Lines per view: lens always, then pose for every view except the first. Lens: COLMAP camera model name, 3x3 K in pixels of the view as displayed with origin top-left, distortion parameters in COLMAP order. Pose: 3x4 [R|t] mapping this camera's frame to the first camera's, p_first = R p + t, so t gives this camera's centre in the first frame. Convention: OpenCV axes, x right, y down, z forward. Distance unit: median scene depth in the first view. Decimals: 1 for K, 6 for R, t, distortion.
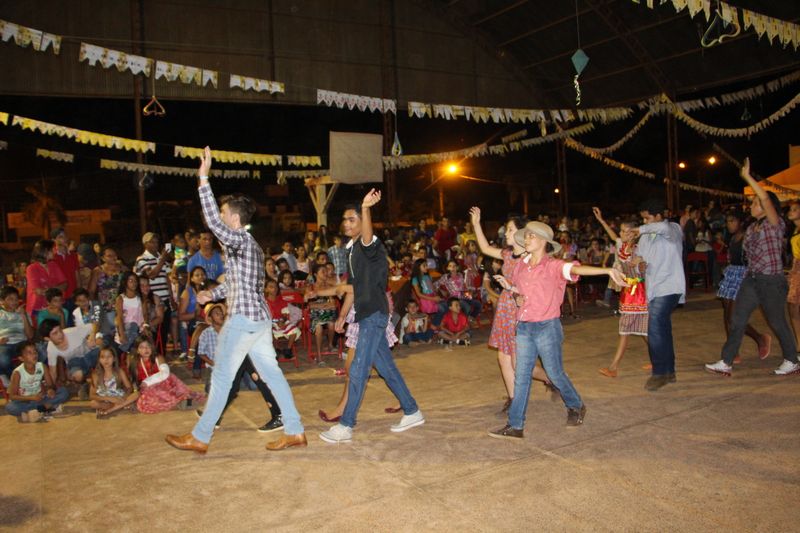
lens RADIAL K [[659.3, 0, 392.1], [0, 659.3, 264.6], [0, 0, 1]] dist [-0.182990, 0.166128]
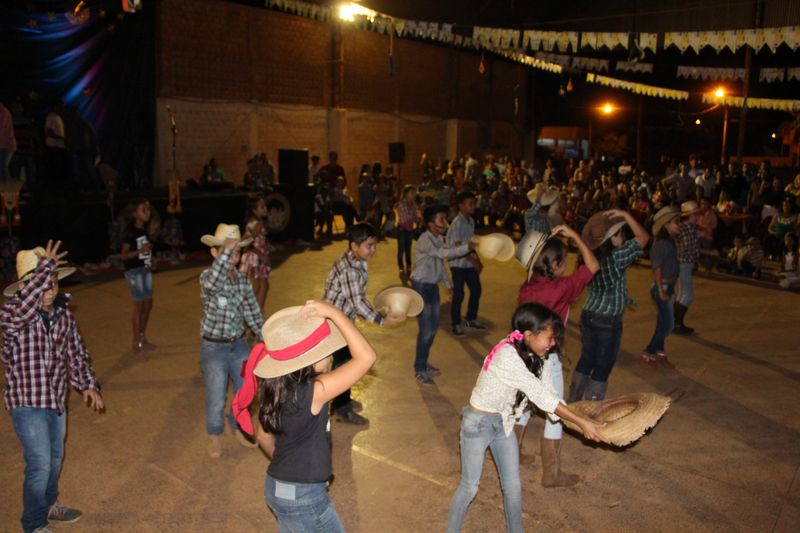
lens RADIAL K [[659.3, 0, 392.1], [0, 659.3, 264.6], [0, 0, 1]] dist [-0.182990, 0.166128]
pose [[0.380492, 0.212749, -0.899980, 0.673860], [-0.084918, 0.977104, 0.195080, -0.052797], [0.920877, 0.002198, 0.389847, -0.044212]]
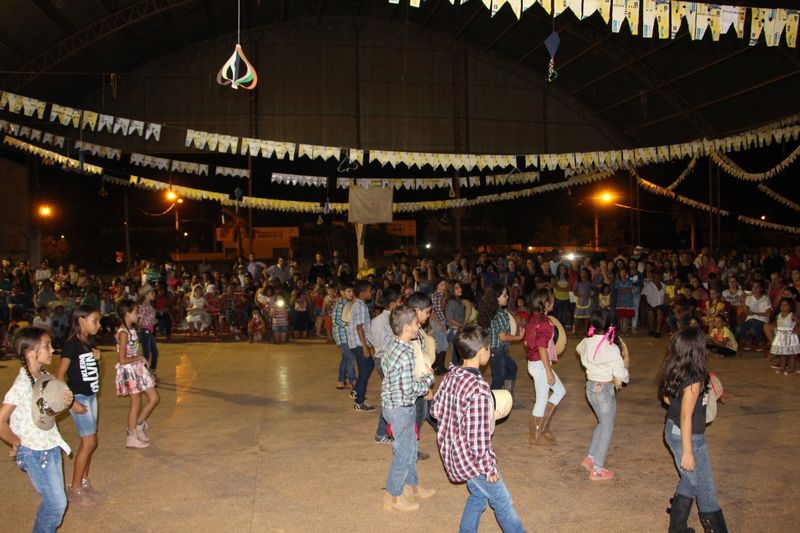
lens RADIAL K [[665.3, 0, 400.0], [0, 665.3, 266.5], [0, 0, 1]] dist [-0.187277, 0.170317]
pose [[0.949735, 0.038484, -0.310681, 0.491495], [-0.046190, 0.998780, -0.017482, -0.022238], [0.309629, 0.030953, 0.950354, -0.295033]]
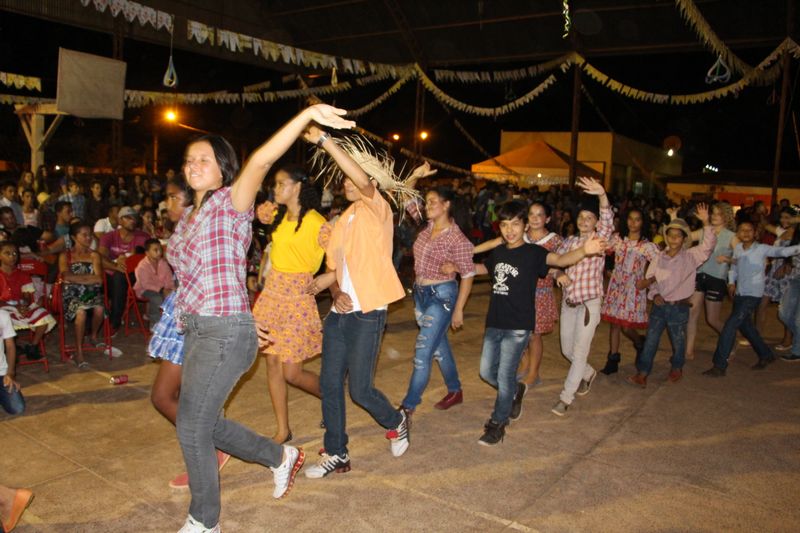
lens RADIAL K [[659.3, 0, 392.1], [0, 659.3, 264.6], [0, 0, 1]] dist [-0.182990, 0.166128]
pose [[0.900017, 0.035139, 0.434435, -0.059792], [-0.063187, 0.996734, 0.050284, -0.006203], [-0.431249, -0.072707, 0.899298, 0.136482]]
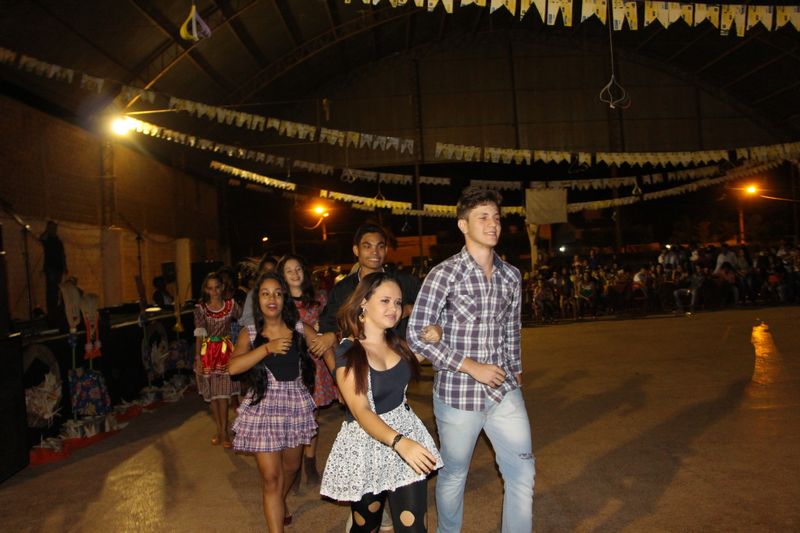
lens RADIAL K [[659.3, 0, 392.1], [0, 659.3, 264.6], [0, 0, 1]] dist [-0.182990, 0.166128]
pose [[0.871164, -0.001198, -0.490991, 0.400008], [-0.013742, 0.999546, -0.026821, 0.002296], [0.490801, 0.030113, 0.870751, -0.435153]]
